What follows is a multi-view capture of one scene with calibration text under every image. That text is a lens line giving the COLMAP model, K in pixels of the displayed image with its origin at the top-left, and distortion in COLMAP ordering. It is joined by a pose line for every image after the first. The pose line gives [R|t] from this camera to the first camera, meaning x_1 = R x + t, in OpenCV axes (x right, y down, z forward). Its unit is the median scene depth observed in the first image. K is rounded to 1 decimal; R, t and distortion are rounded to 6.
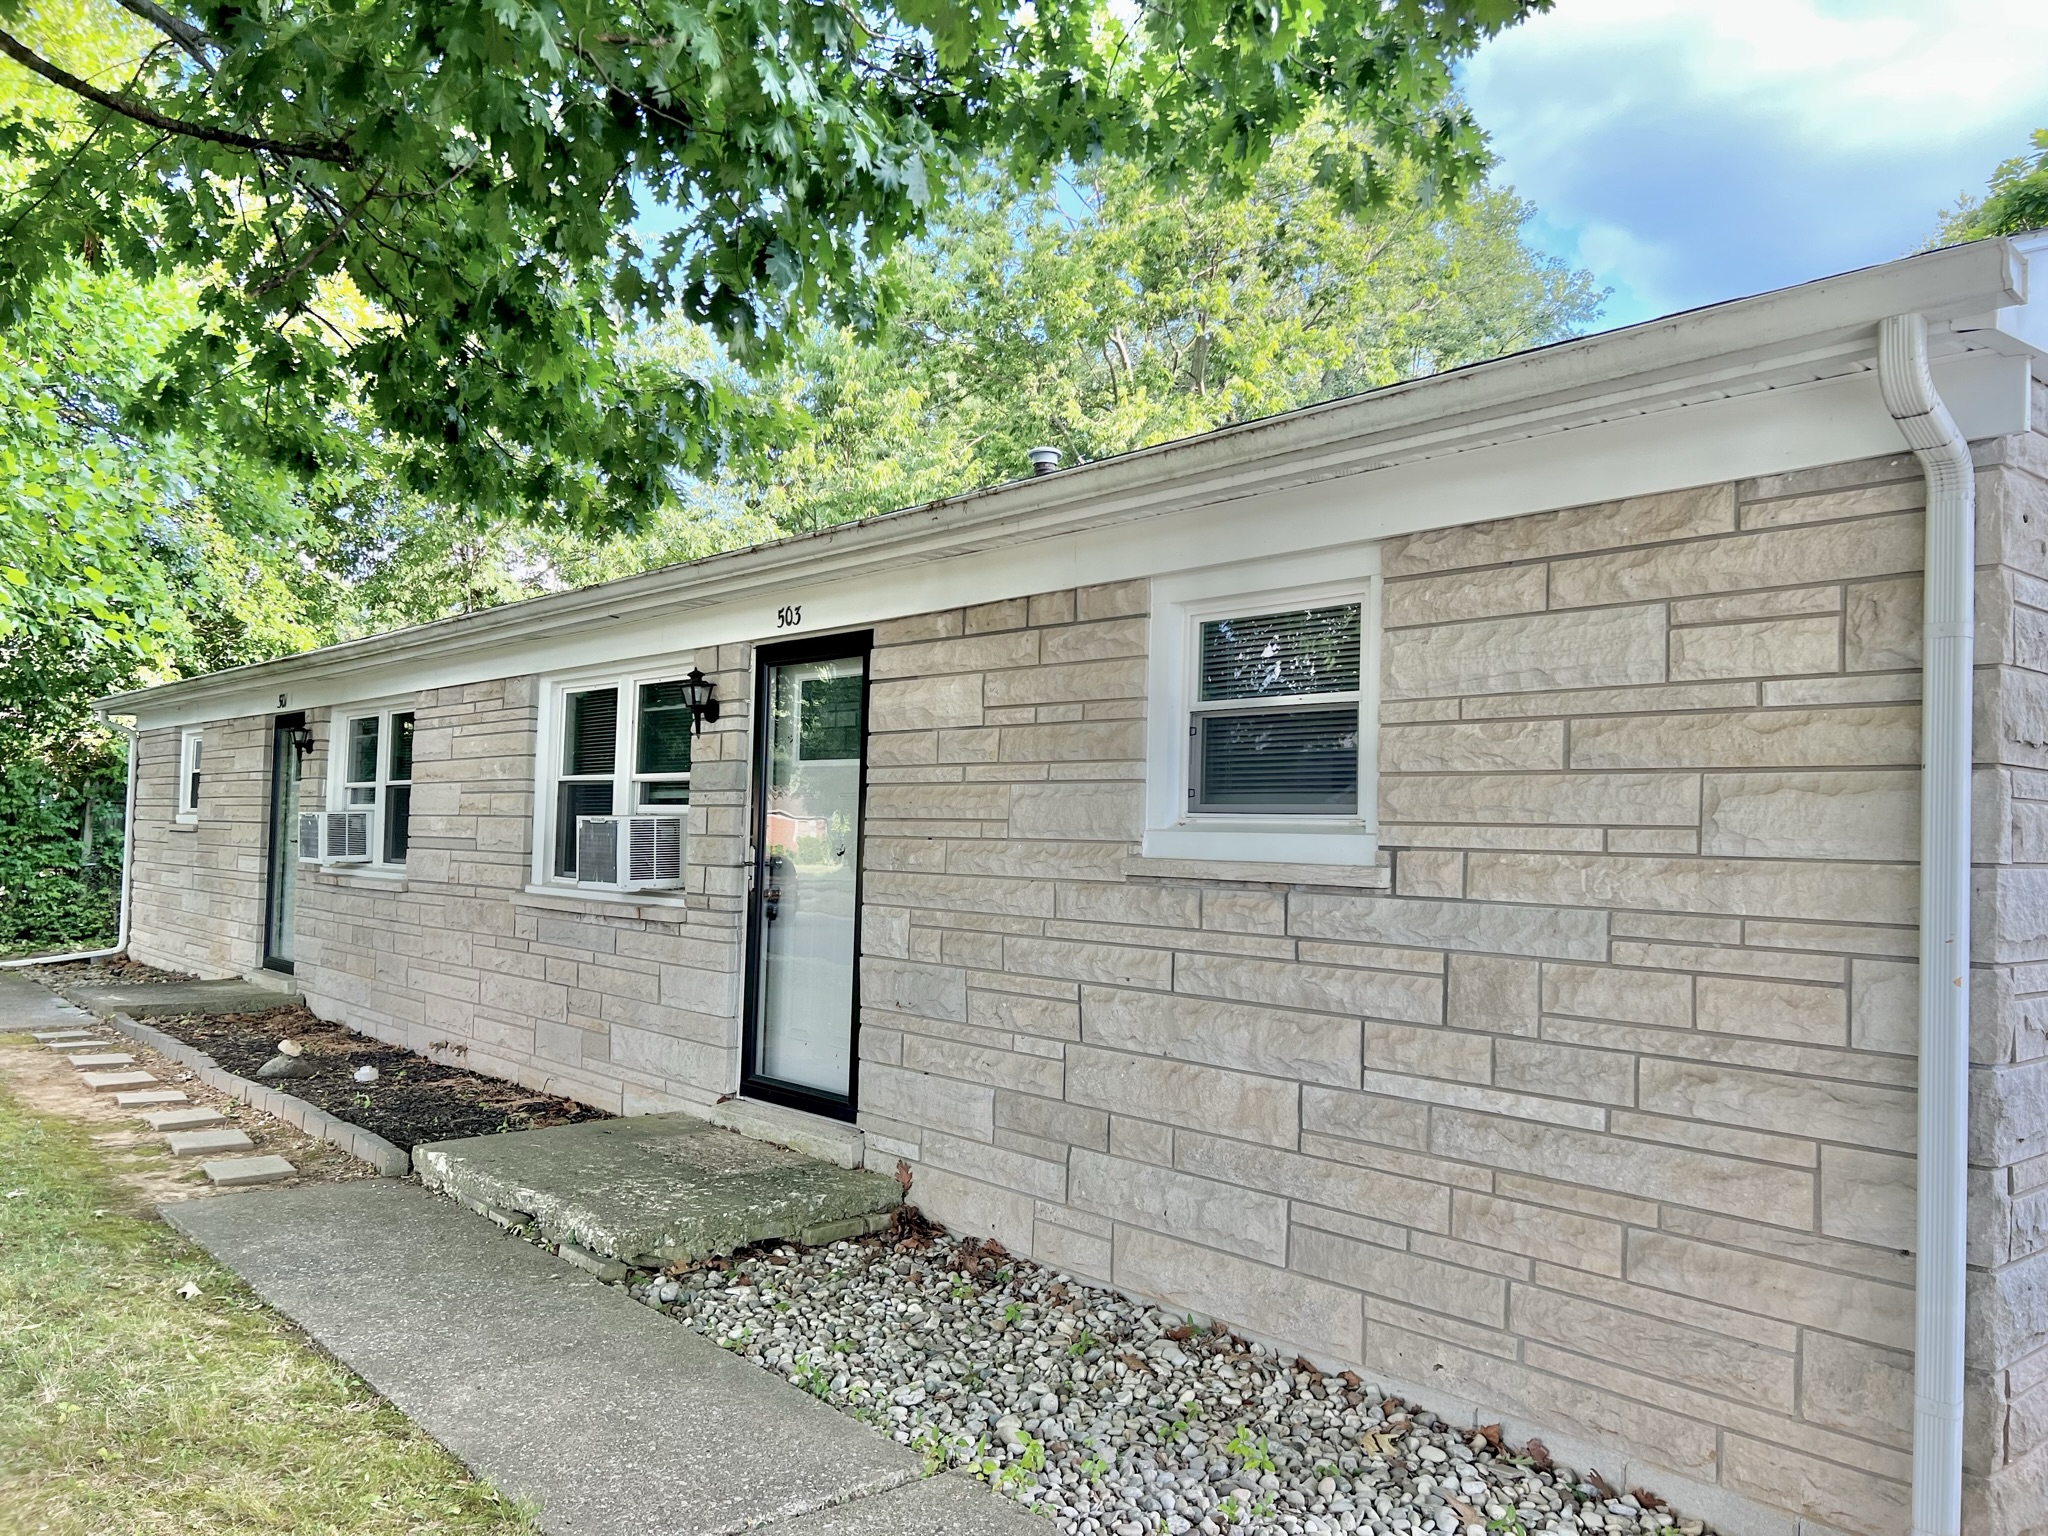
lens RADIAL K [[1547.9, 0, 1024.3], [0, 1547.9, 771.1], [0, 0, 1]] dist [0.057108, -0.061835]
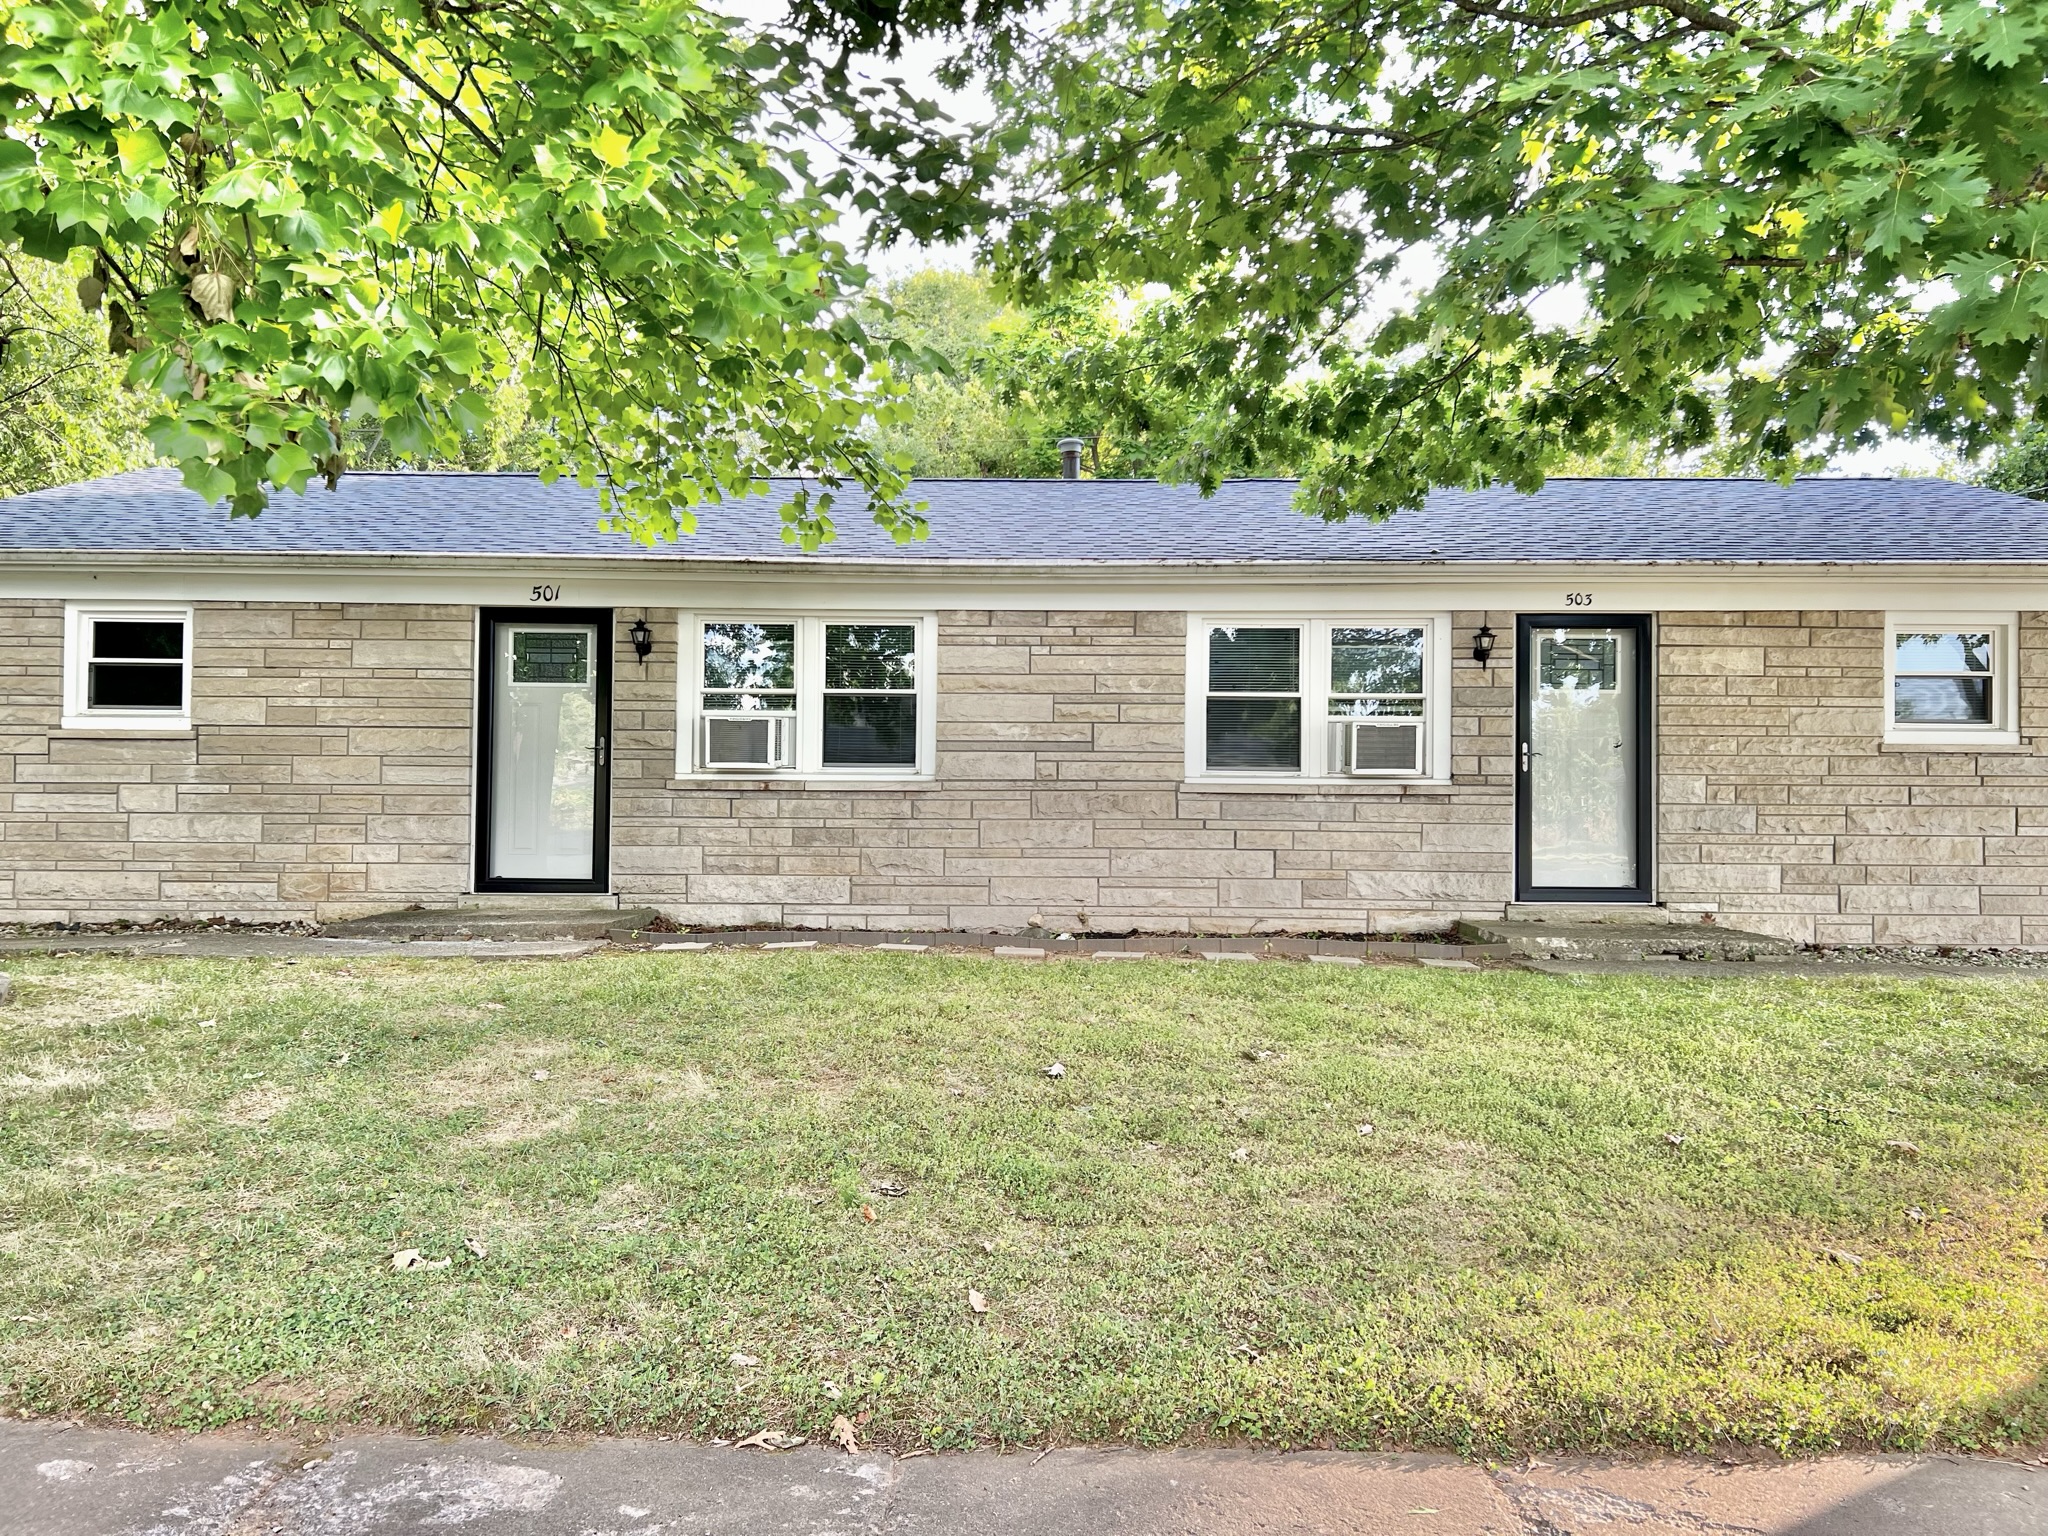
lens RADIAL K [[1547.9, 0, 1007.4], [0, 1547.9, 763.2], [0, 0, 1]] dist [0.057108, -0.061835]
pose [[0.668713, -0.018578, 0.743288, -2.092962], [-0.022665, 0.998714, 0.045353, 0.011448], [-0.743175, -0.047175, 0.667432, 0.418932]]
